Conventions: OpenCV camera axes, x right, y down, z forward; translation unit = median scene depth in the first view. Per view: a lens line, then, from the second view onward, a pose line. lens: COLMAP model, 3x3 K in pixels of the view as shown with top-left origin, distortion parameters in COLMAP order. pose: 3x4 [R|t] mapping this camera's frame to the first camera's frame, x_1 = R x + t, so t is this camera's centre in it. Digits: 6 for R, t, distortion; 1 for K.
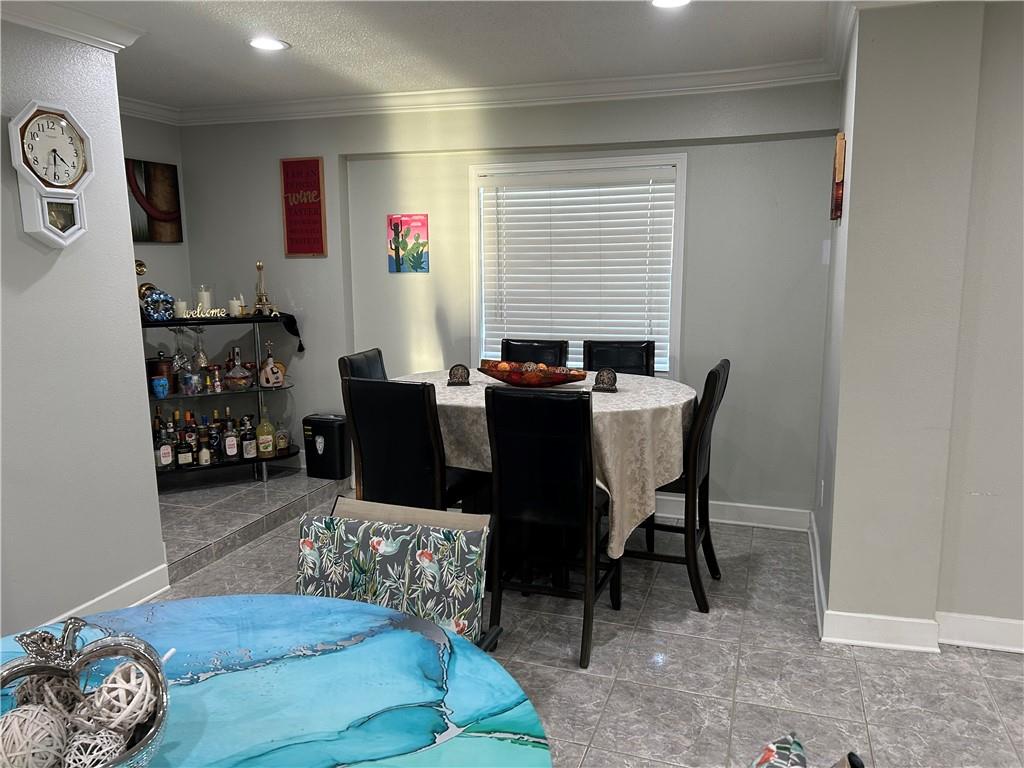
lens RADIAL K [[767.3, 0, 512.5], [0, 767.3, 386.1], [0, 0, 1]] dist [0.053911, -0.065657]
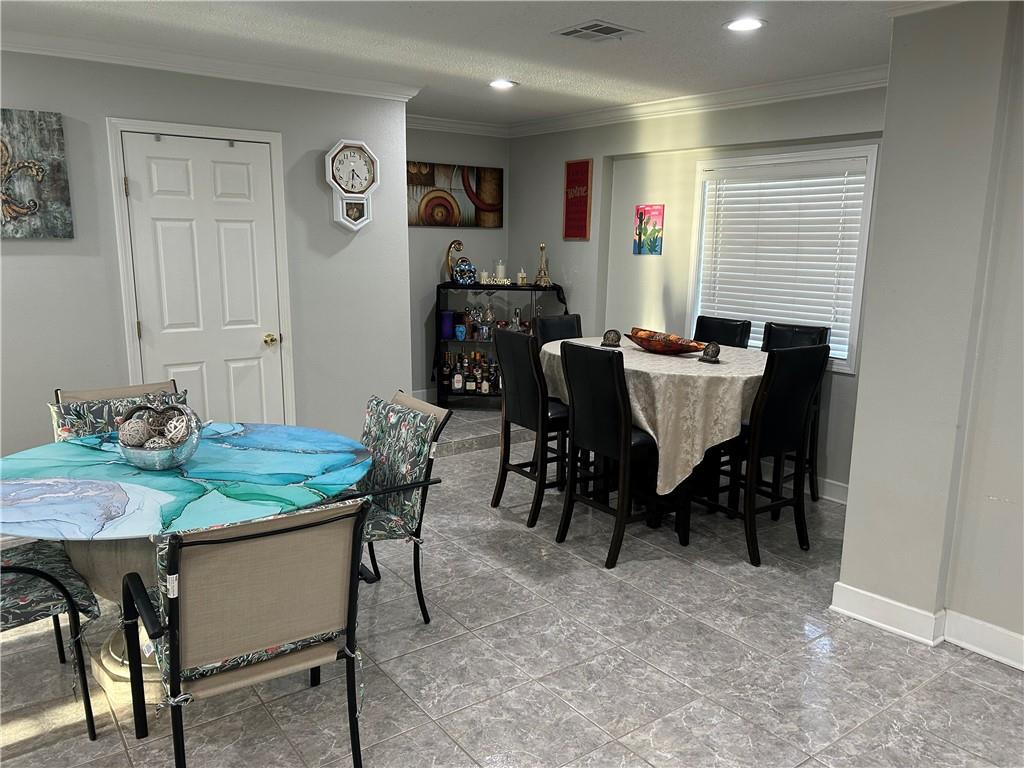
lens RADIAL K [[767.3, 0, 520.3], [0, 767.3, 382.0], [0, 0, 1]] dist [0.053911, -0.065657]
pose [[0.832169, 0.122388, -0.540847, 0.440457], [-0.112762, 0.992310, 0.051049, 0.008267], [0.542935, 0.018506, 0.839571, -0.105809]]
